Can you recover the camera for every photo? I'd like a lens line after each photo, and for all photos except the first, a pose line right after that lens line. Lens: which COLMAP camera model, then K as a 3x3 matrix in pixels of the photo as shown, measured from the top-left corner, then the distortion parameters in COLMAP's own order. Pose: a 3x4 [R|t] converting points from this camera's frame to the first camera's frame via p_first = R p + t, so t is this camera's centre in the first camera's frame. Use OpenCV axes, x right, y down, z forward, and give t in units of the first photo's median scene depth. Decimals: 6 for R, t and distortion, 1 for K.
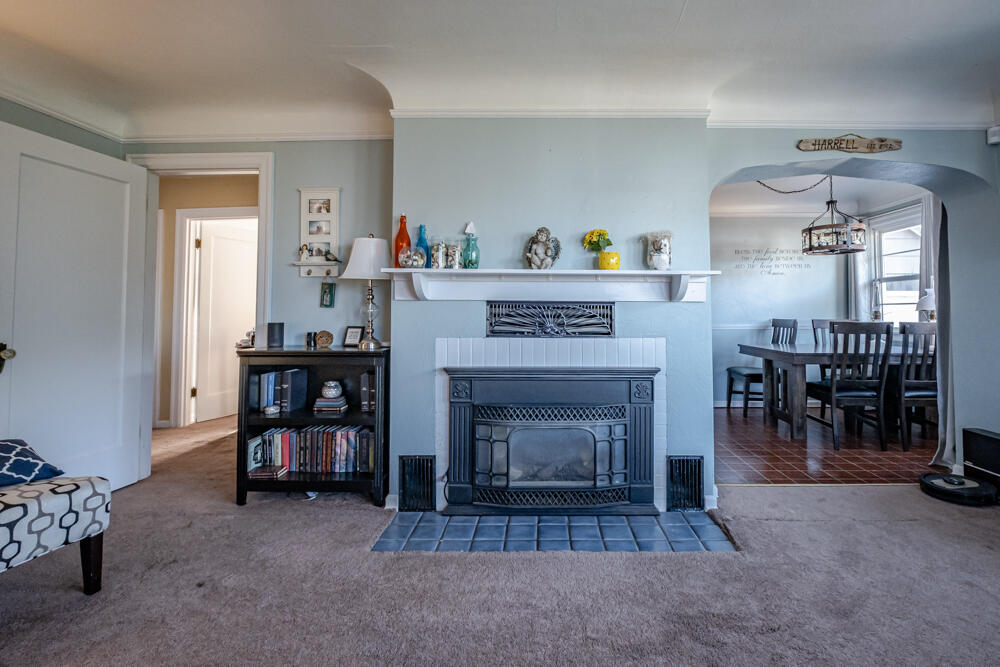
lens RADIAL K [[441.5, 0, 540.6], [0, 441.5, 296.7], [0, 0, 1]] dist [-0.010242, 0.000486]
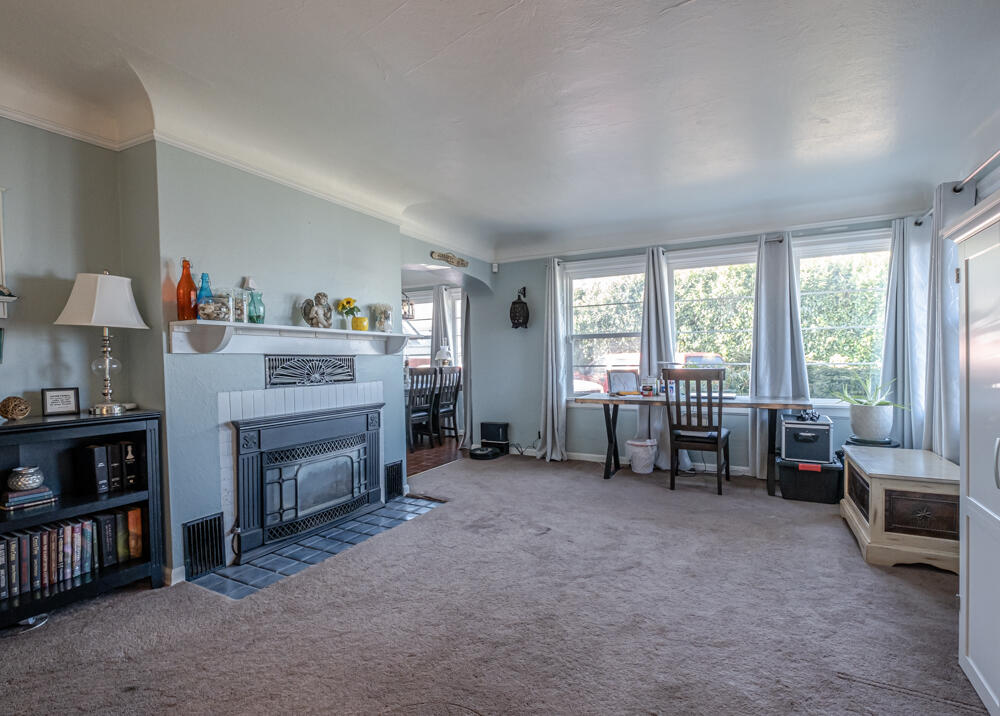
lens RADIAL K [[484.9, 0, 496.0], [0, 484.9, 364.2], [0, 0, 1]] dist [-0.014799, -0.001019]
pose [[0.479595, -0.018275, 0.877300, -0.879450], [-0.015724, 0.999444, 0.029415, -0.009857], [-0.877349, -0.027902, 0.479040, -0.039097]]
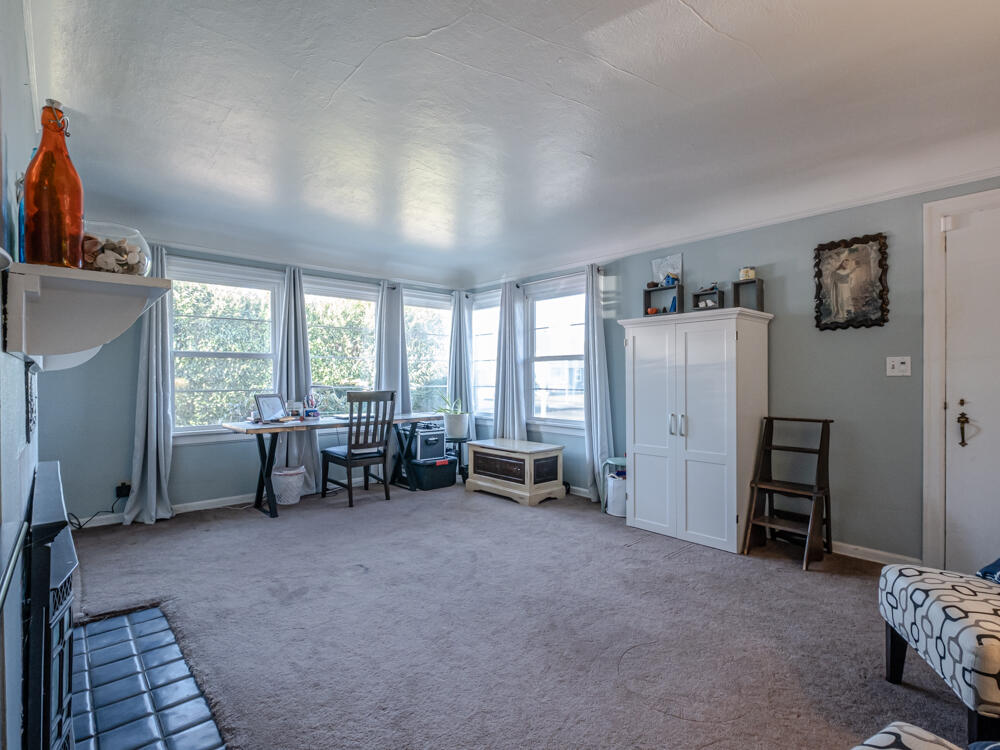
lens RADIAL K [[496.7, 0, 497.8], [0, 496.7, 373.5], [0, 0, 1]] dist [-0.013550, 0.001584]
pose [[-0.673270, 0.010471, 0.739322, -0.825526], [-0.020432, 0.999254, -0.032759, 0.024826], [-0.739114, -0.037161, -0.672554, 0.987953]]
